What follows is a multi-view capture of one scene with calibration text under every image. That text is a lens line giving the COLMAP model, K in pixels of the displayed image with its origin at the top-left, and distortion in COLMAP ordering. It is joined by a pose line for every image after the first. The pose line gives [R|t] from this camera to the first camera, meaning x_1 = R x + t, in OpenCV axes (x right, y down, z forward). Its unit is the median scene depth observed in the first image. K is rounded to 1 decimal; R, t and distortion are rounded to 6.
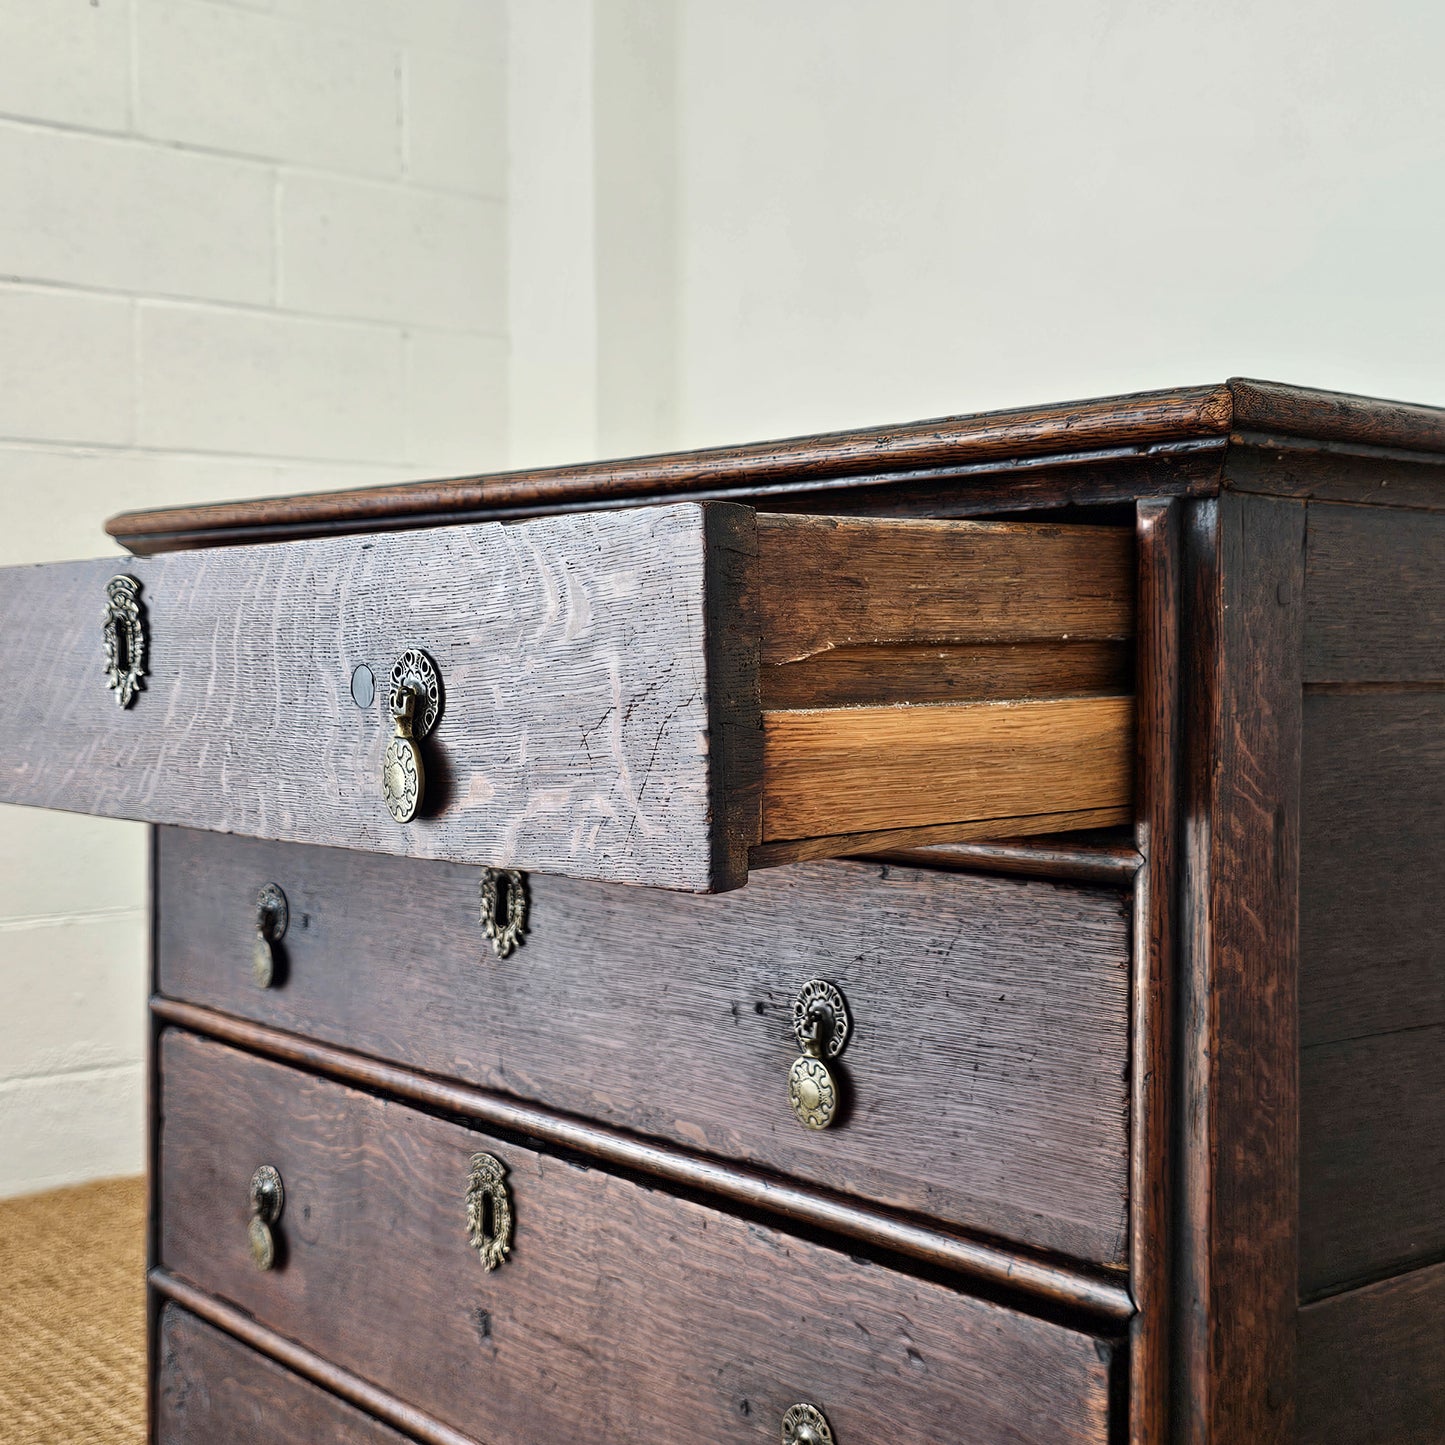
lens RADIAL K [[2059.8, 0, 751.4], [0, 2059.8, 680.4], [0, 0, 1]] dist [0.051999, 0.000000]
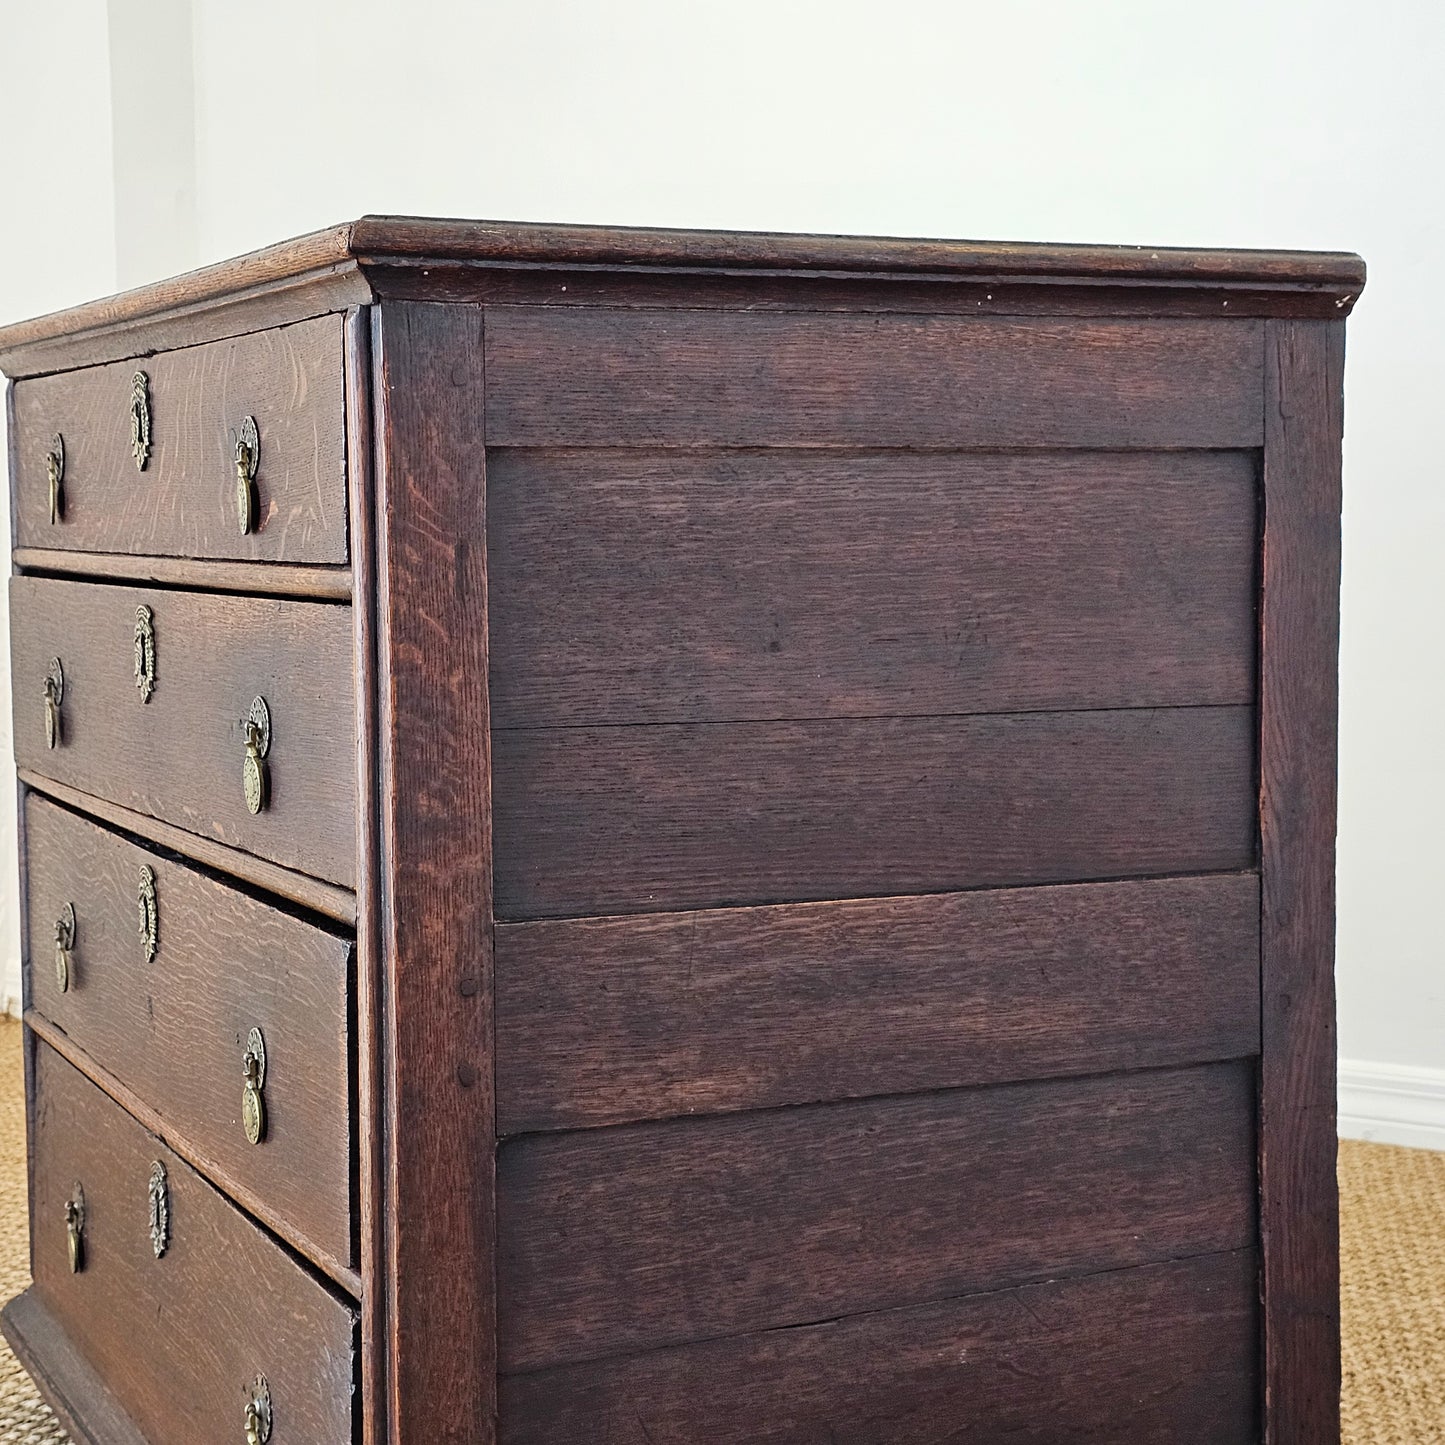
lens RADIAL K [[2731.1, 0, 767.3], [0, 2731.1, 678.3], [0, 0, 1]] dist [0.125175, 0.000000]
pose [[0.969119, 0.003441, -0.246568, 0.873065], [0.009175, 0.998707, 0.050000, 0.063361], [0.246422, -0.050718, 0.967835, -0.637228]]
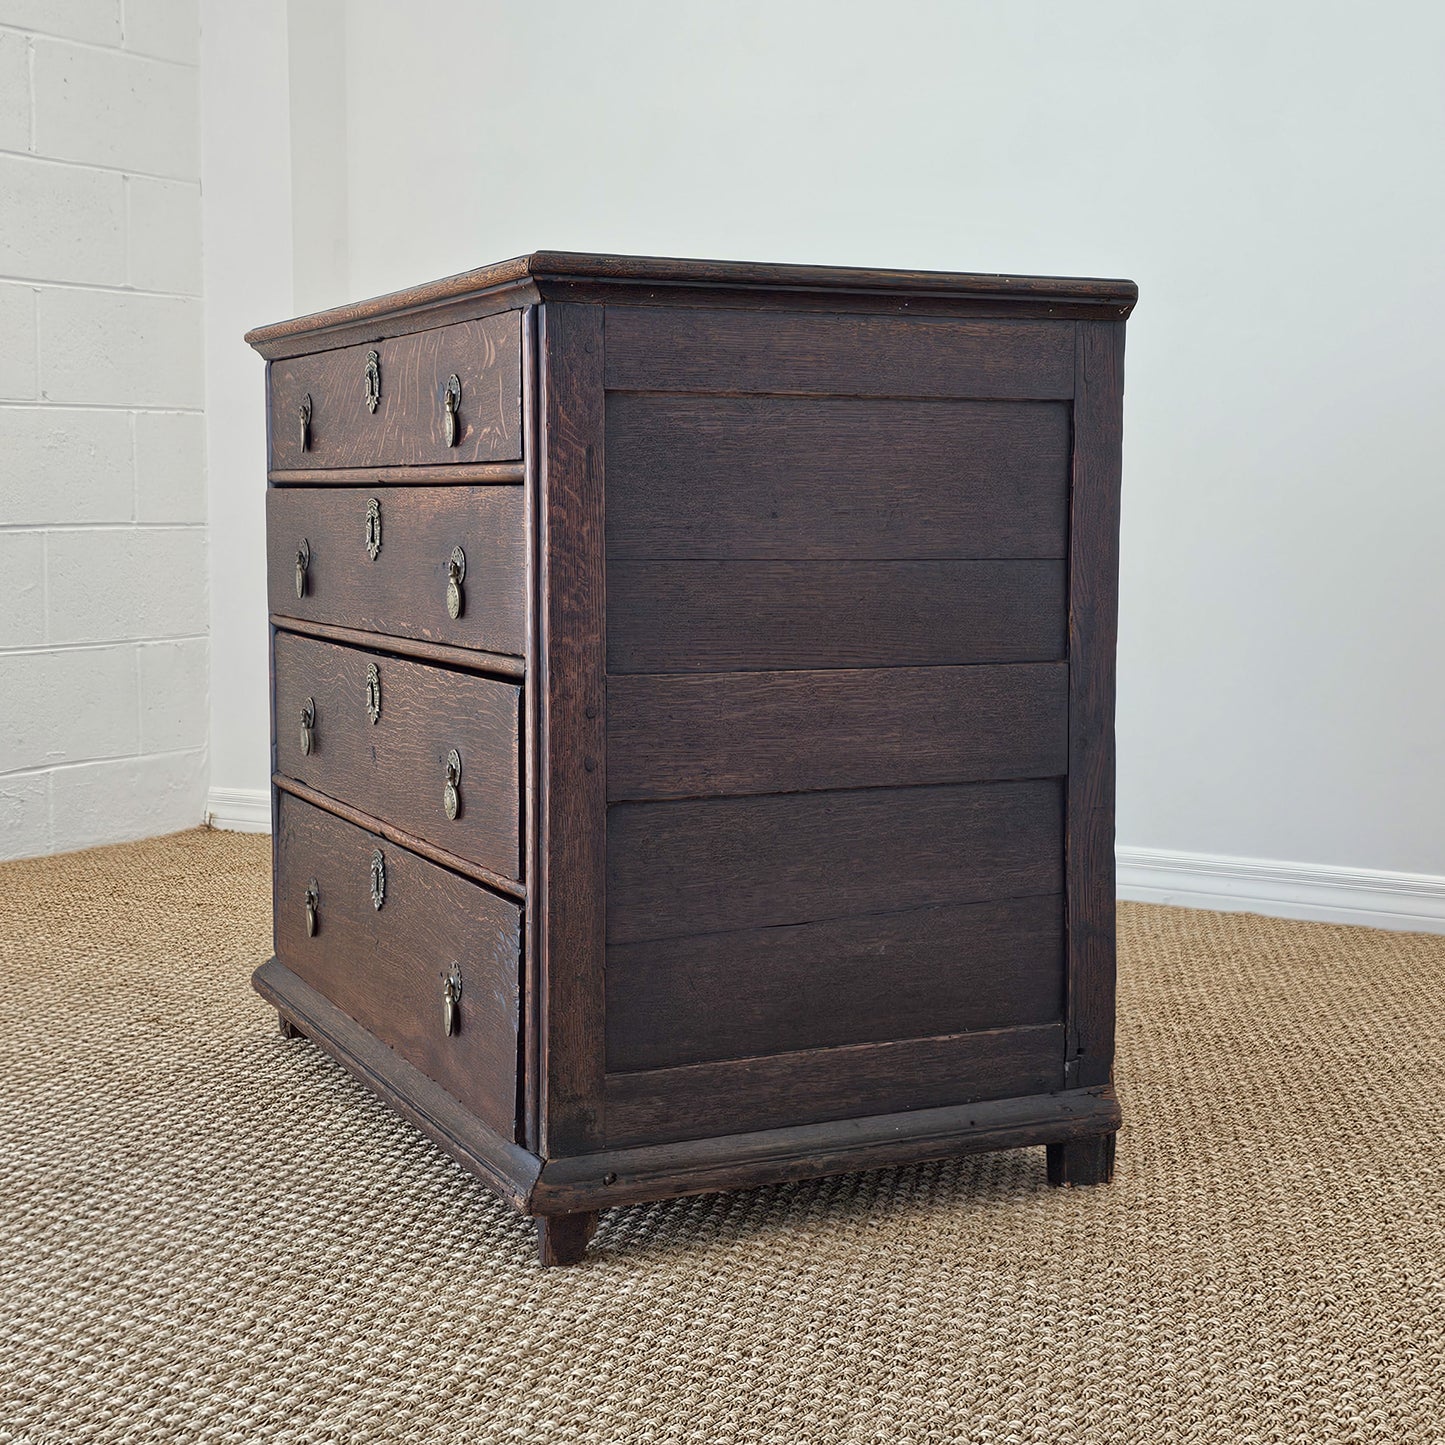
lens RADIAL K [[2150.0, 0, 721.2], [0, 2150.0, 653.3], [0, 0, 1]] dist [0.106747, 0.000000]
pose [[0.967528, 0.015838, -0.252266, 0.974039], [-0.000971, 0.998261, 0.058948, 0.146636], [0.252761, -0.056789, 0.965861, -1.192964]]
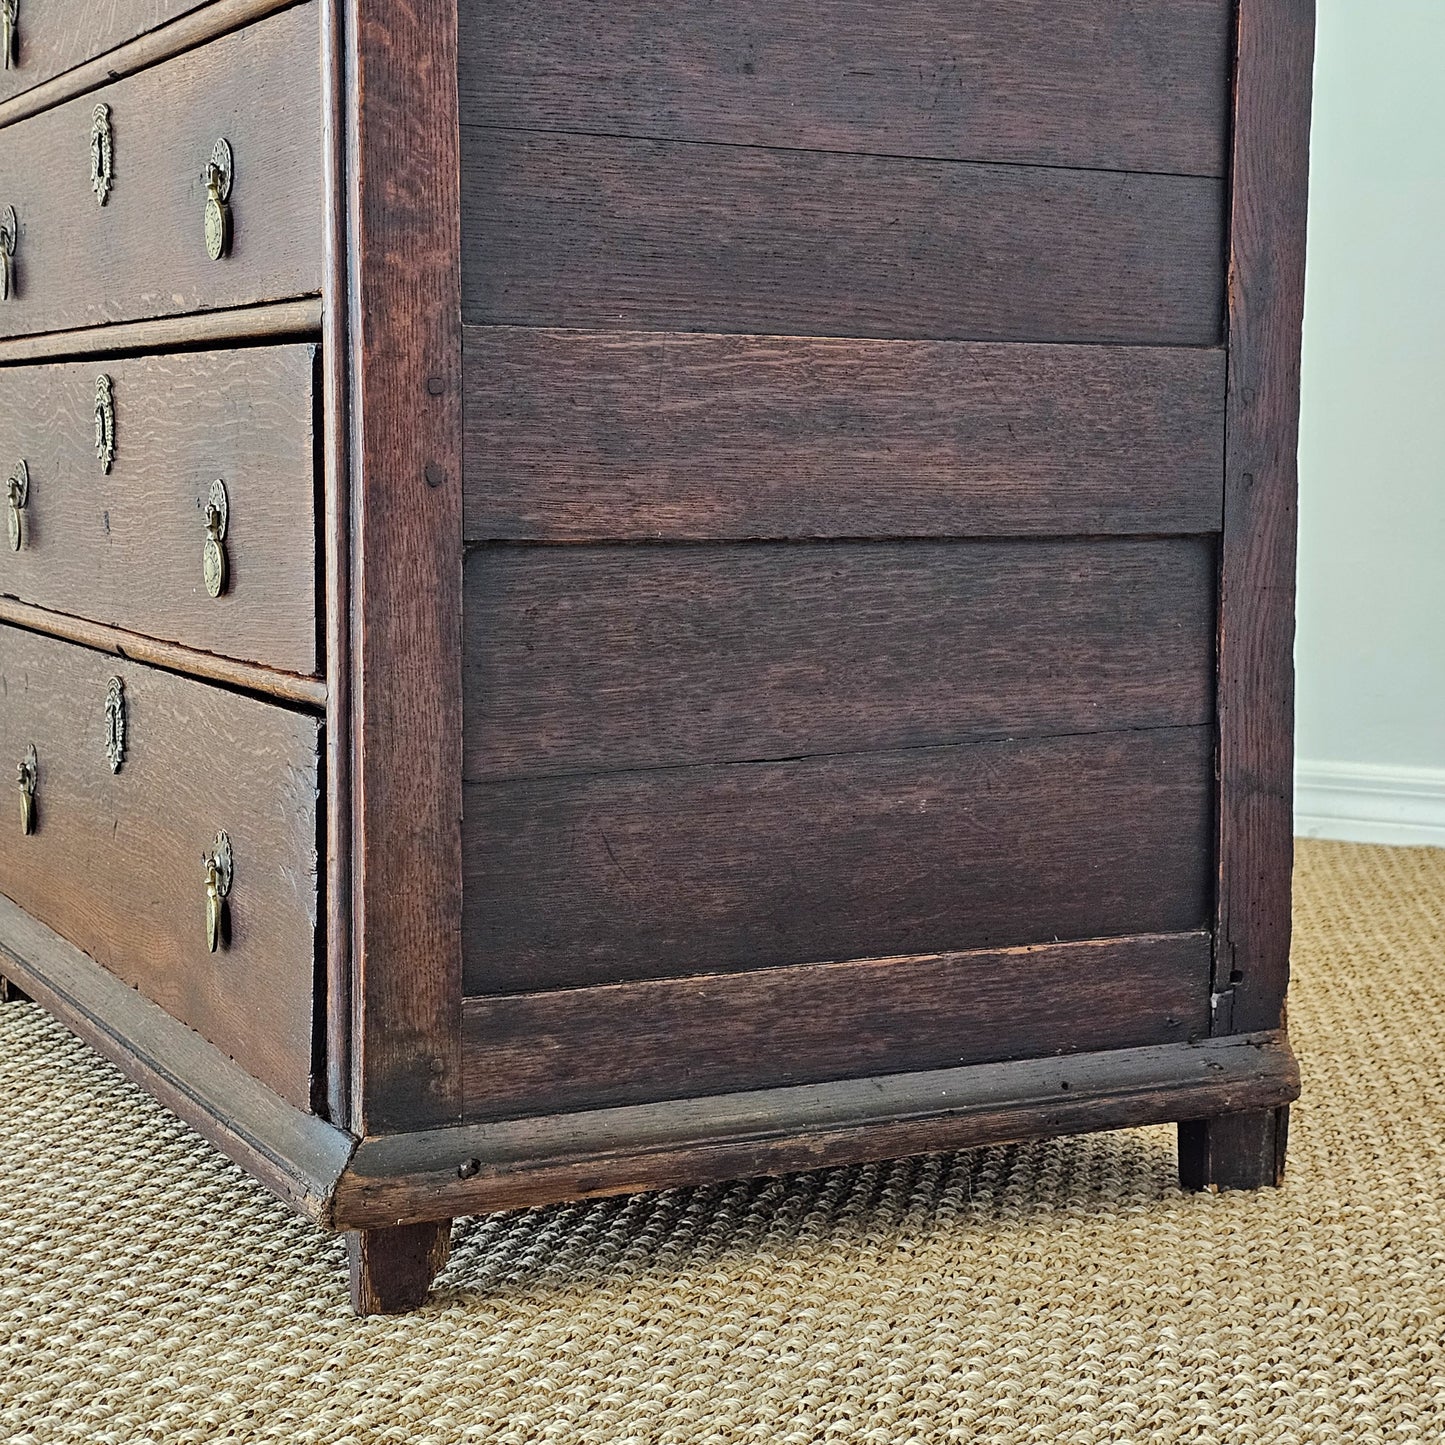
lens RADIAL K [[2687.9, 0, 795.1], [0, 2687.9, 697.8], [0, 0, 1]] dist [0.095501, 0.000000]
pose [[0.976458, 0.025092, -0.214244, 0.849425], [-0.007272, 0.996476, 0.083561, 0.400035], [0.215586, -0.080036, 0.973199, -0.626869]]
